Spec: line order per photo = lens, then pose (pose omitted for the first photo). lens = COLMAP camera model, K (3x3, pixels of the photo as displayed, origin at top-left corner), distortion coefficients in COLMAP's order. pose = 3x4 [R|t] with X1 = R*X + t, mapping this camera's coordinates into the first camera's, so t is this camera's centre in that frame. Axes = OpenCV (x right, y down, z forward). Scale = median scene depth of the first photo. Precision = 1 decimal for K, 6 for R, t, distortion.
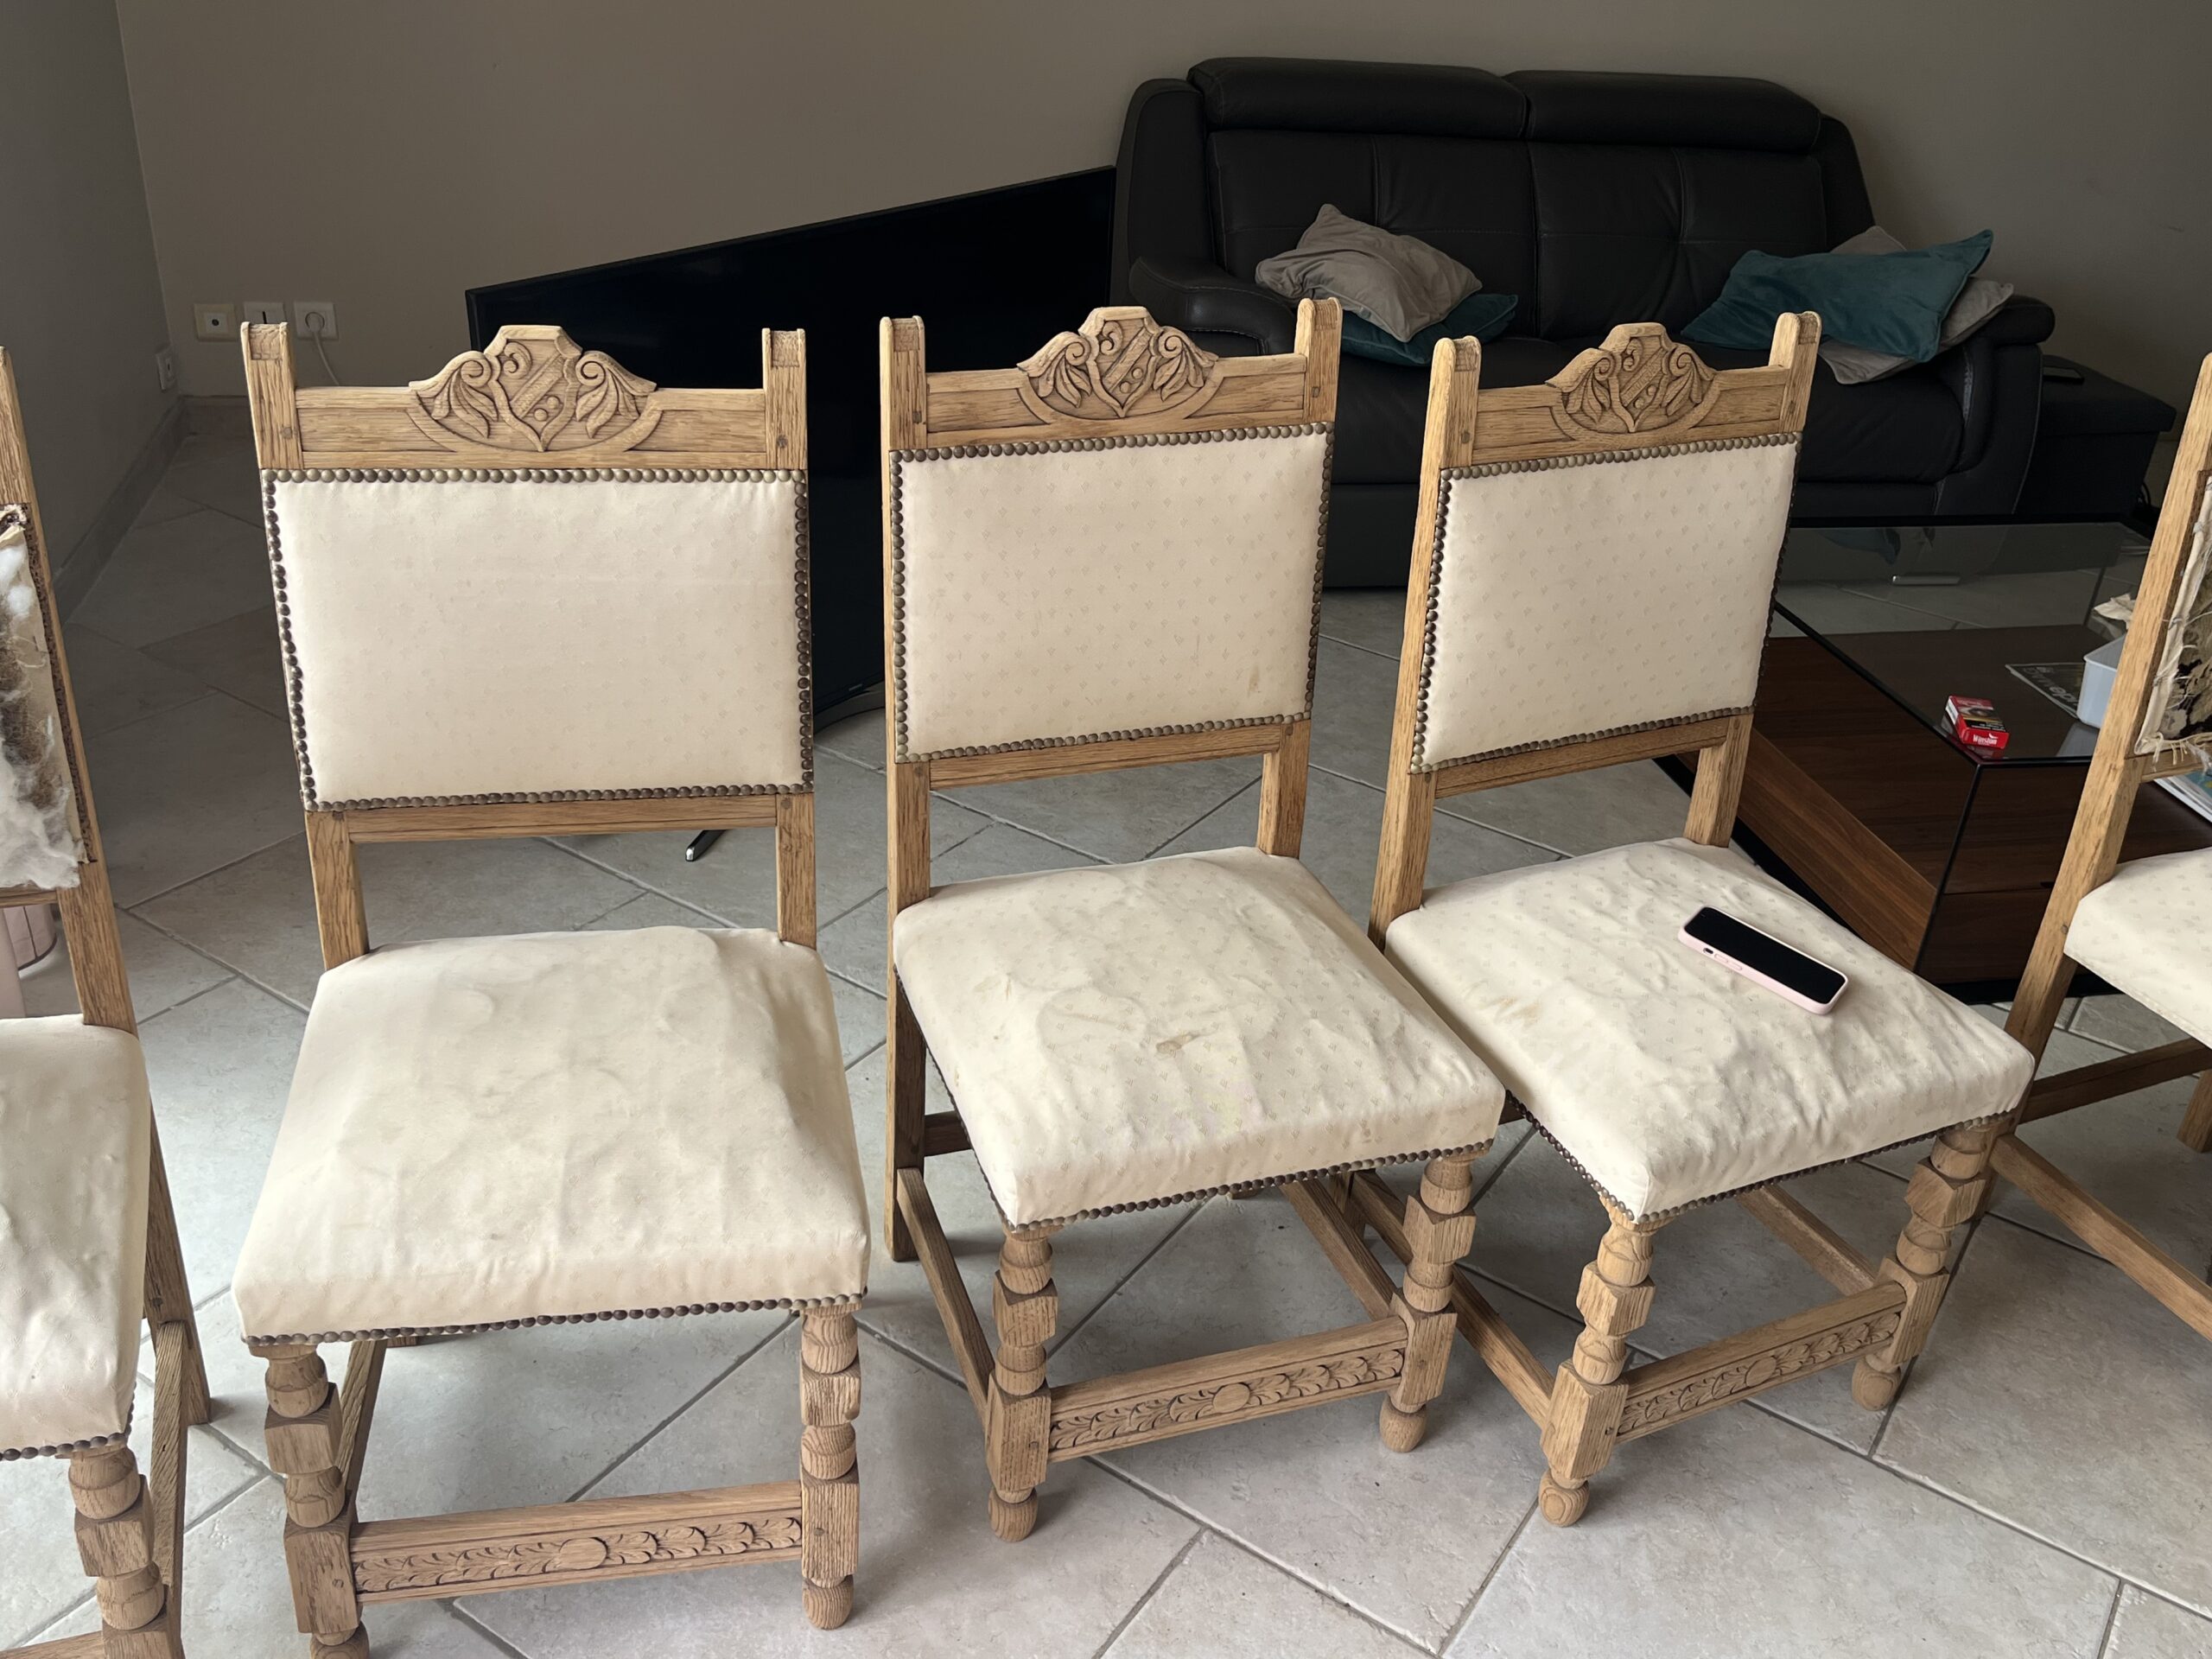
lens RADIAL K [[1933.7, 0, 1102.9], [0, 1933.7, 831.9], [0, 0, 1]] dist [0.057876, -0.003946]
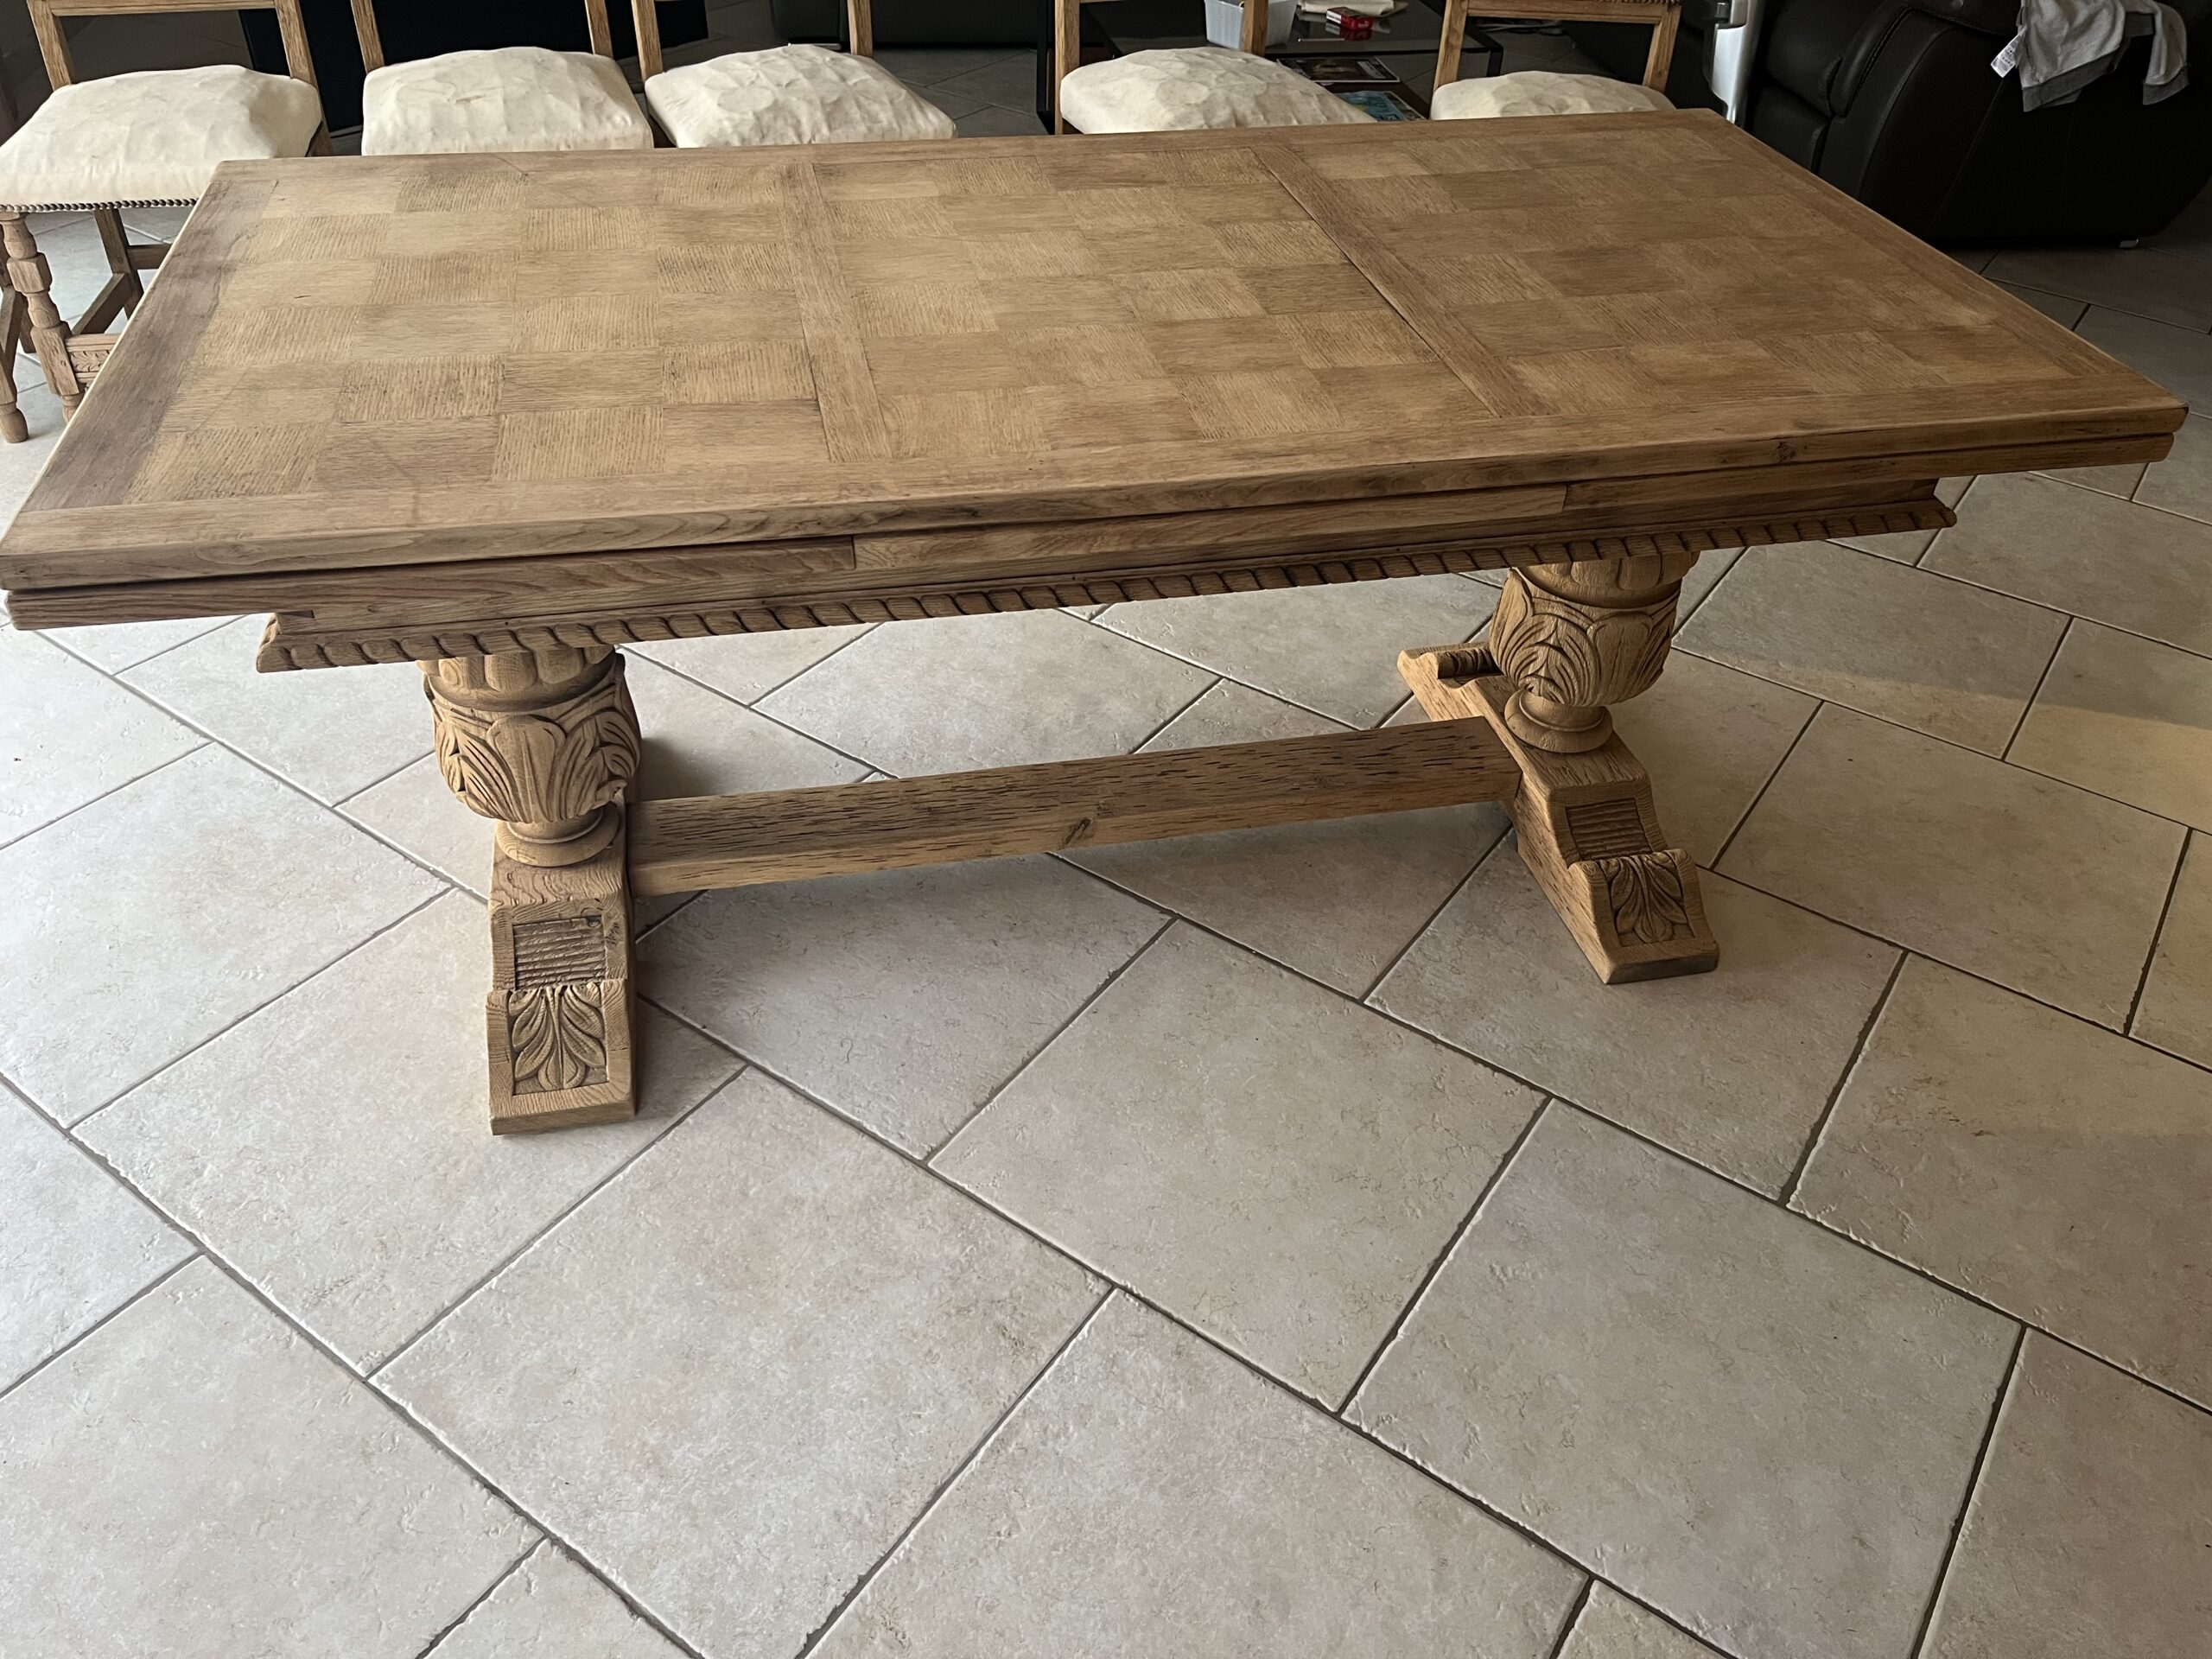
lens RADIAL K [[1695.0, 0, 1106.1], [0, 1695.0, 827.3], [0, 0, 1]] dist [-0.012856, -0.006361]
pose [[0.999312, -0.001682, -0.037049, 0.727209], [0.007827, 0.986032, 0.166370, 0.544316], [0.036252, -0.166545, 0.985367, -0.739845]]
